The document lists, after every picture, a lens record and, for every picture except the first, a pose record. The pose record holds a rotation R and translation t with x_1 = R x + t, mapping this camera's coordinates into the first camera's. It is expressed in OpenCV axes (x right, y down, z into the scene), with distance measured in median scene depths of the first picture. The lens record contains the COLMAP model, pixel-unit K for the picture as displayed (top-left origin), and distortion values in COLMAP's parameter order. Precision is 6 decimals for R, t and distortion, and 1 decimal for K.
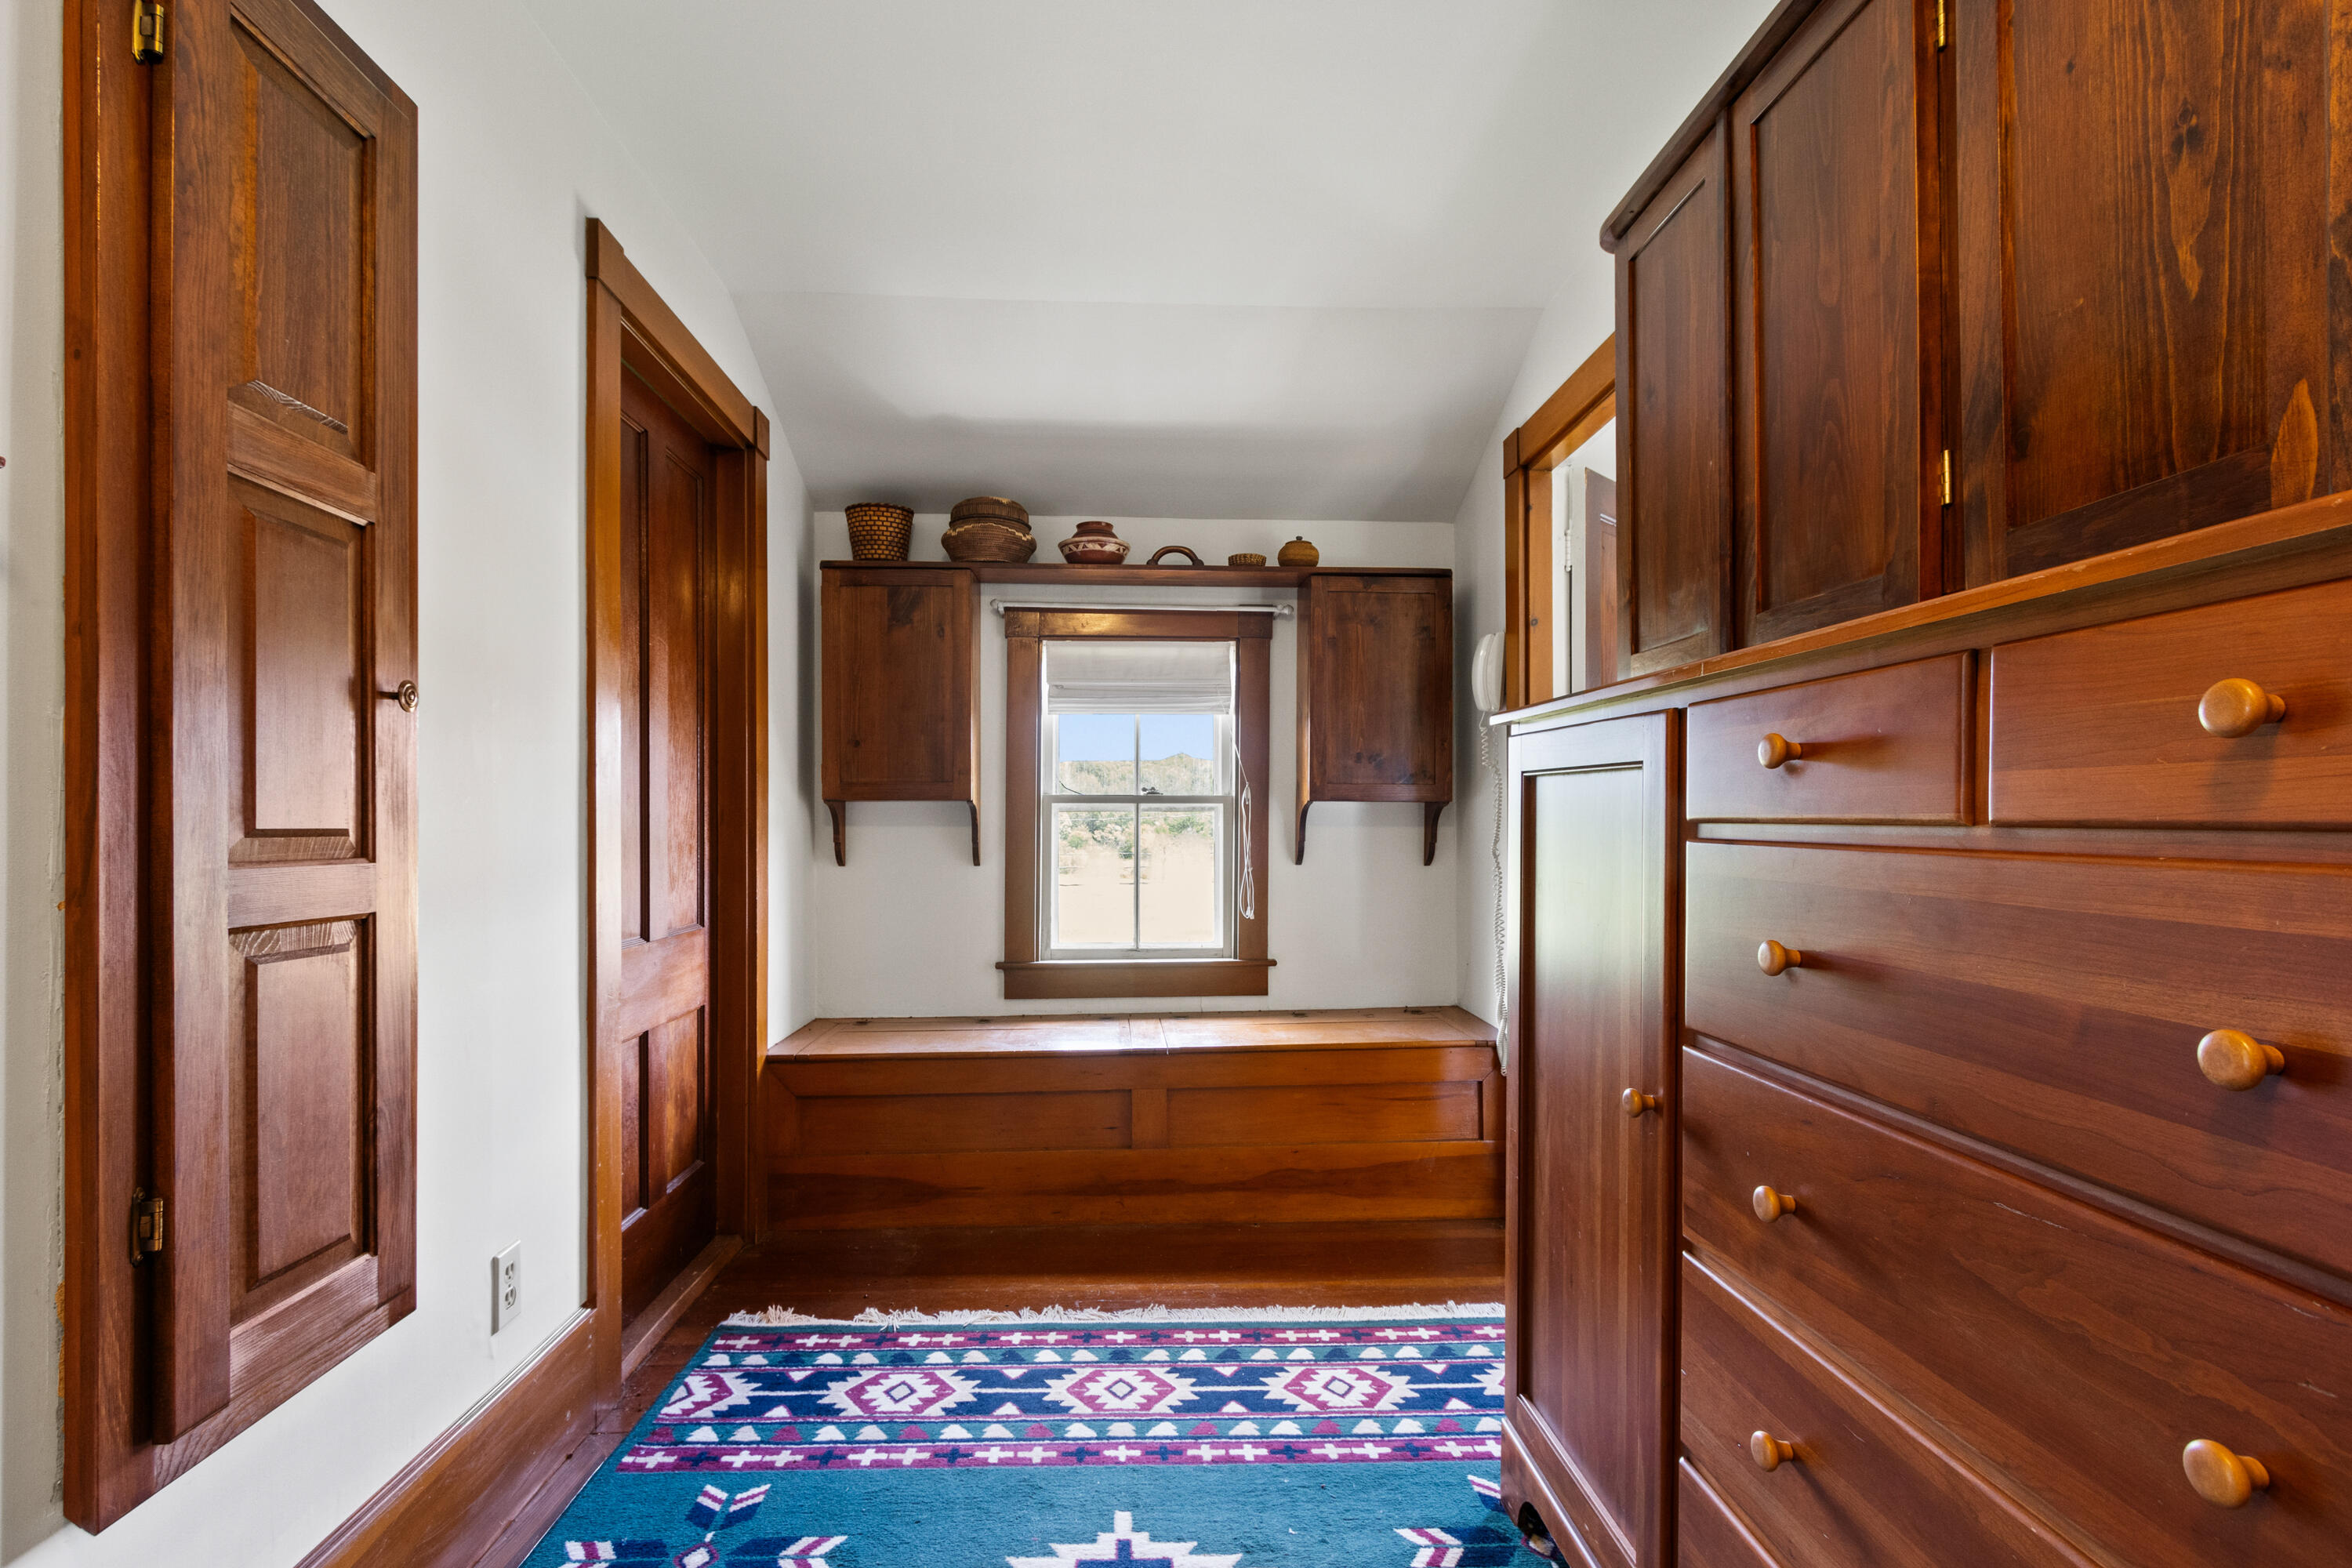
lens RADIAL K [[1123.2, 0, 1182.1], [0, 1123.2, 815.0], [0, 0, 1]] dist [0.012757, -0.000411]
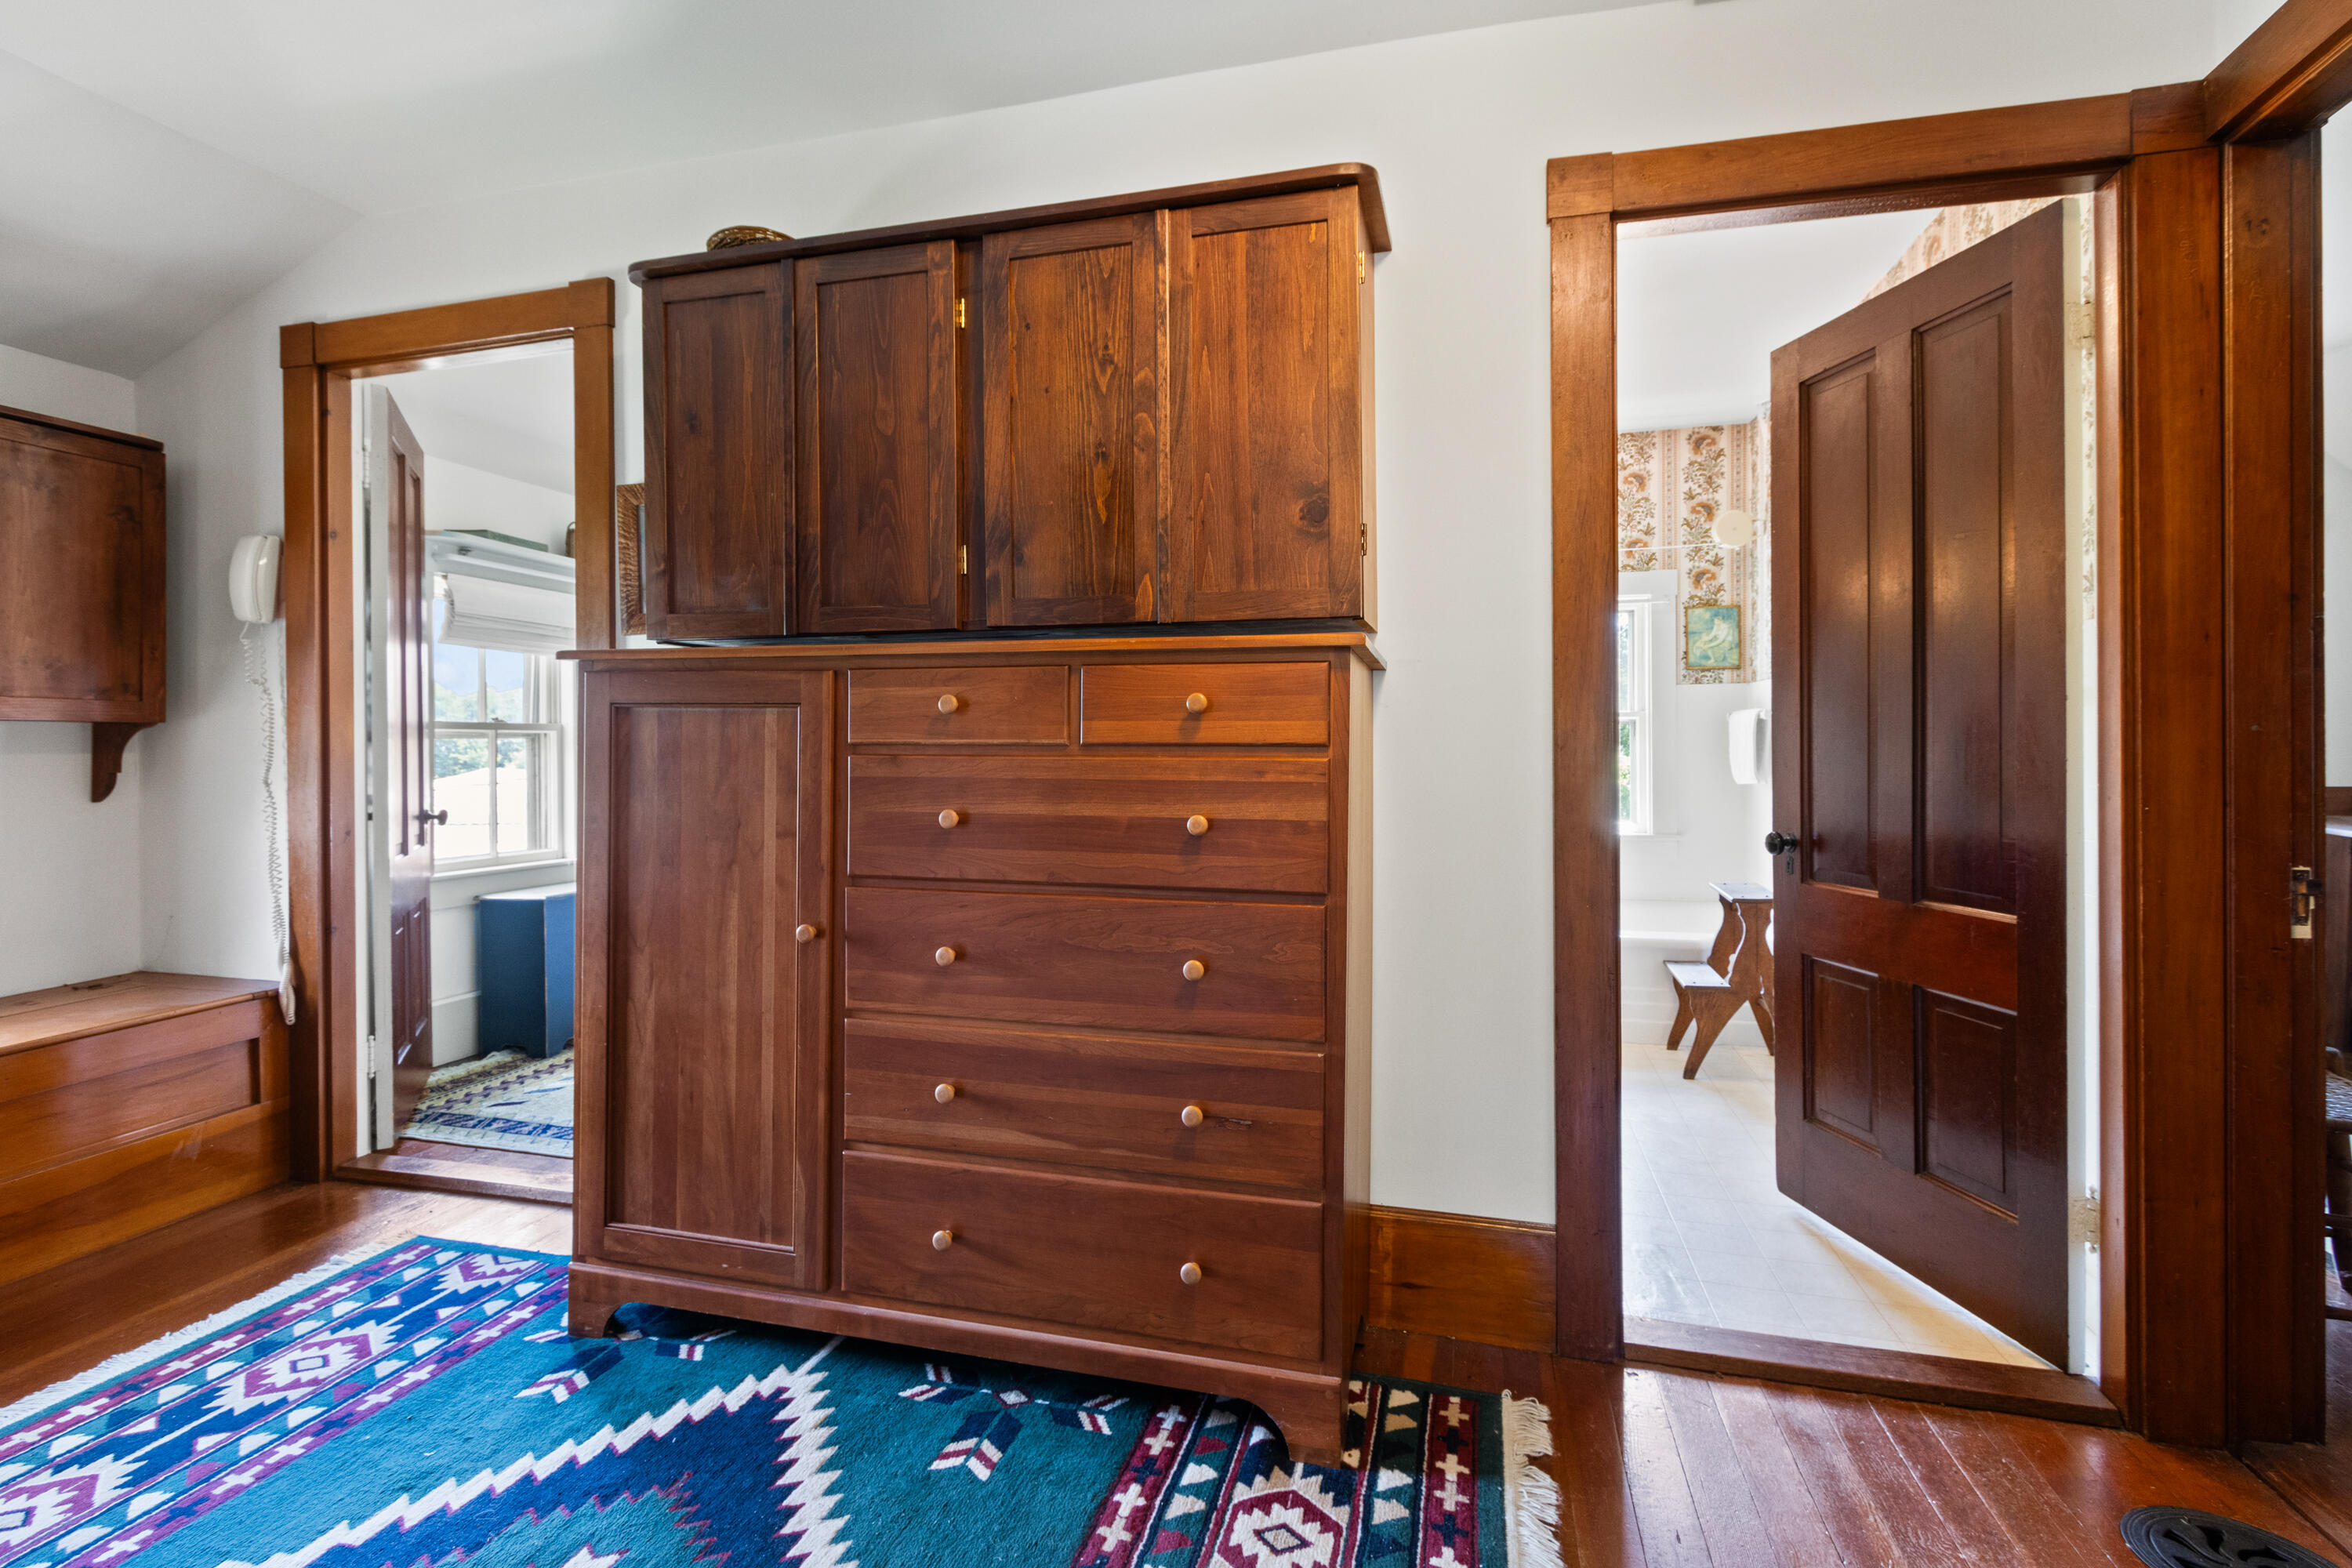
lens RADIAL K [[1123.2, 0, 1162.4], [0, 1123.2, 745.9], [0, 0, 1]] dist [0.012757, -0.000411]
pose [[0.322103, -0.004873, 0.946692, -0.527070], [-0.000879, 0.999985, 0.005446, -0.000203], [-0.946704, -0.002586, 0.322094, 0.049870]]
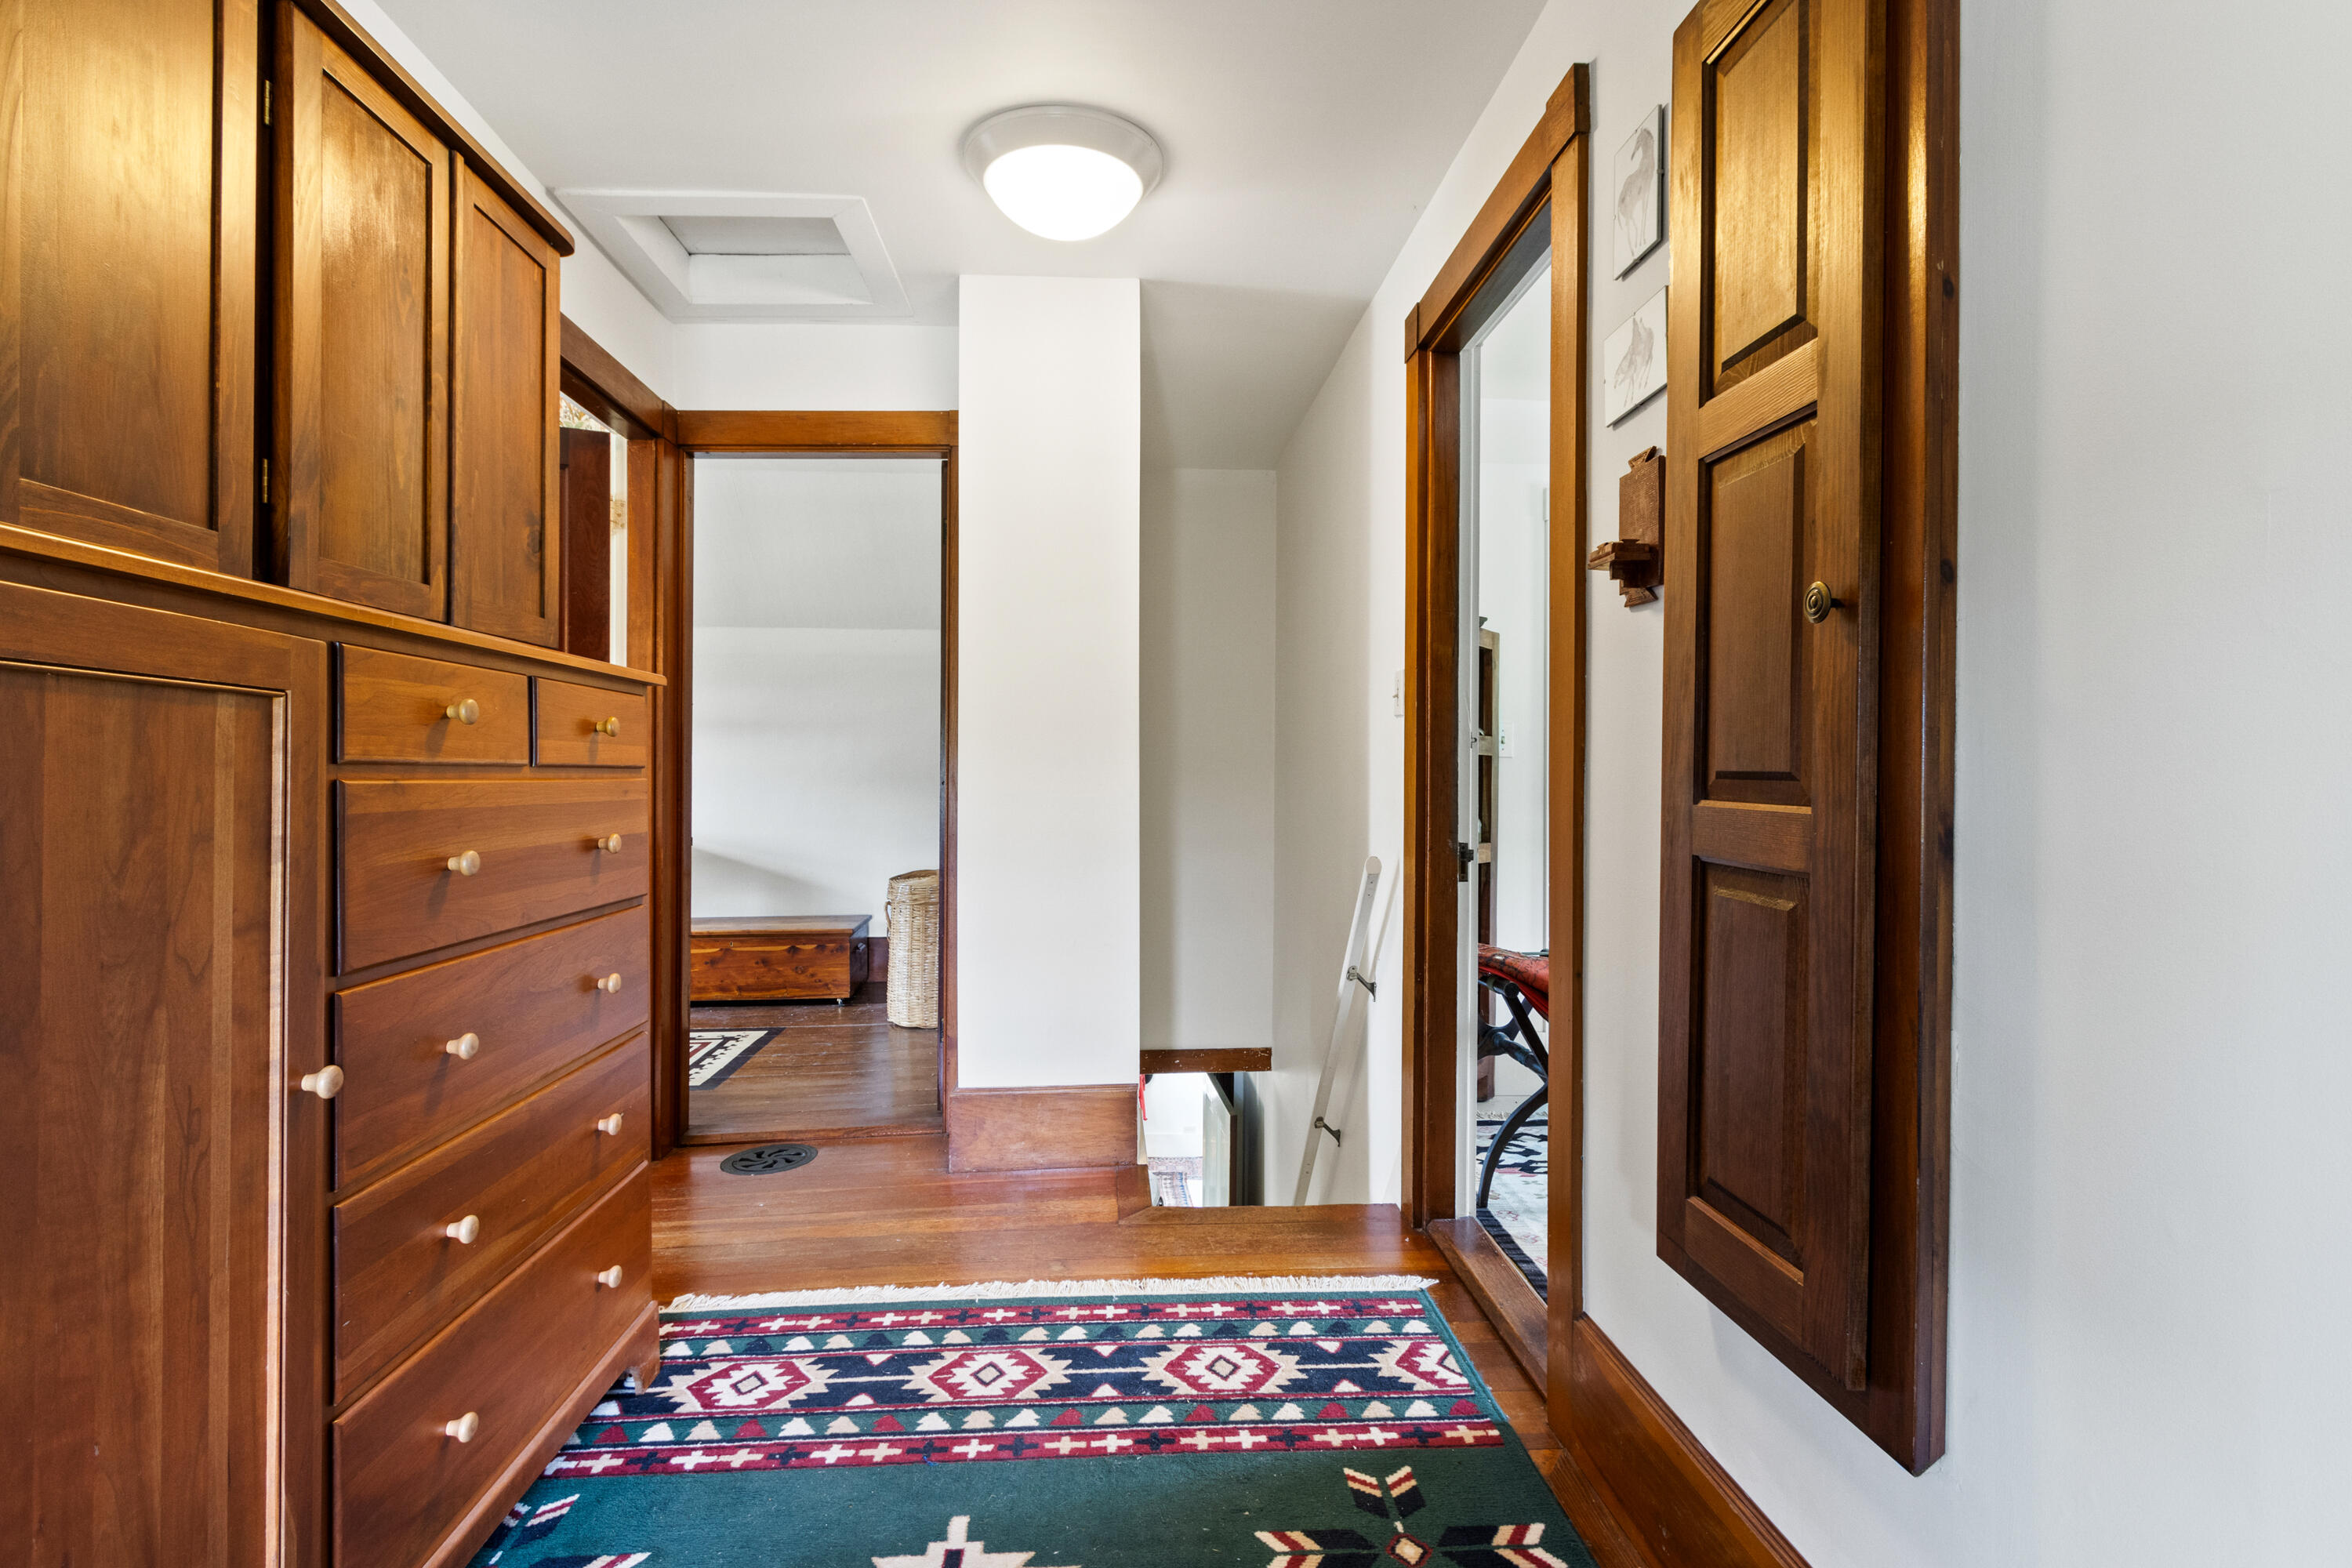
lens RADIAL K [[1123.2, 0, 1173.9], [0, 1123.2, 773.0], [0, 0, 1]] dist [0.012757, -0.000411]
pose [[-0.999986, 0.001673, 0.005080, -0.162733], [0.001678, 0.999998, 0.001071, 0.009031], [-0.005079, 0.001080, -0.999987, 1.172291]]
